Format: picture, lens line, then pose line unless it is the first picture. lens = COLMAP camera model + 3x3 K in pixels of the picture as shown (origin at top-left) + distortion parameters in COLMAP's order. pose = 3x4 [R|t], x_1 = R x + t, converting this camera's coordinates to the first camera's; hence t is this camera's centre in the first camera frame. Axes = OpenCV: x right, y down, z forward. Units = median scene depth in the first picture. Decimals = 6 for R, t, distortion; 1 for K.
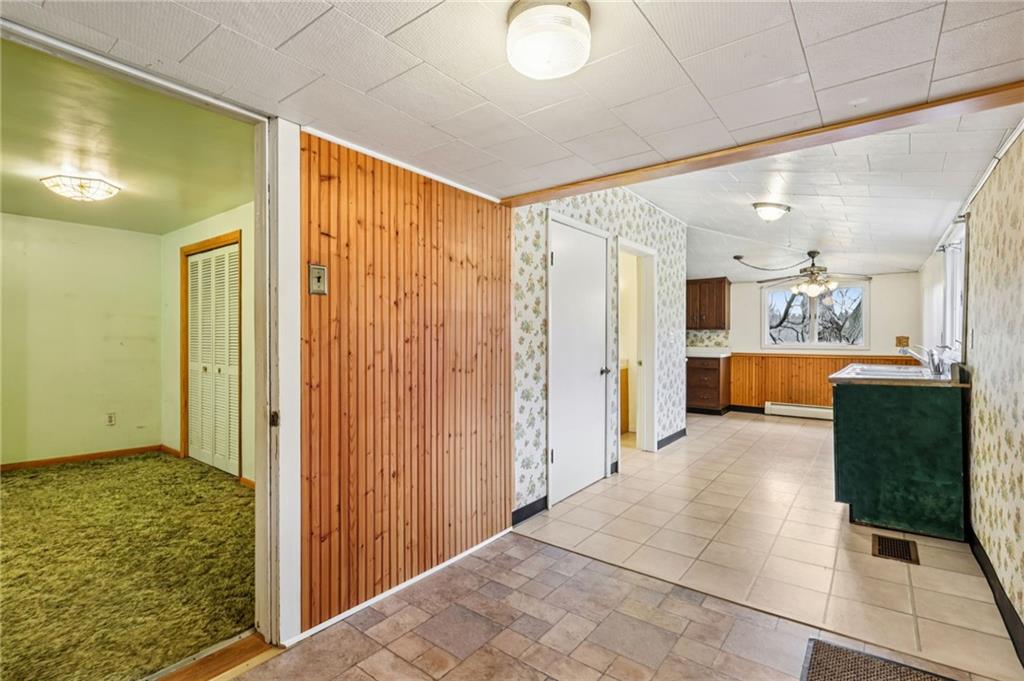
lens RADIAL K [[483.3, 0, 508.0], [0, 483.3, 341.4], [0, 0, 1]] dist [-0.001054, 0.000068]
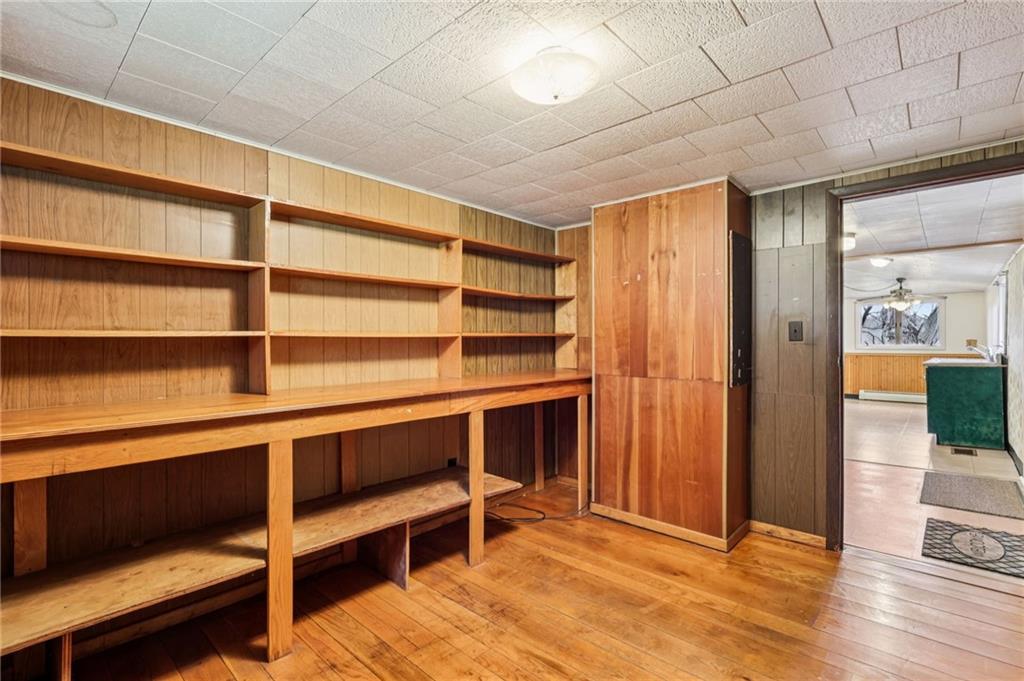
lens RADIAL K [[483.3, 0, 508.0], [0, 483.3, 341.4], [0, 0, 1]] dist [-0.001054, 0.000068]
pose [[0.996162, -0.002102, -0.087502, -0.730778], [0.001274, 0.999954, -0.009526, 0.012727], [0.087518, 0.009378, 0.996119, -0.940484]]
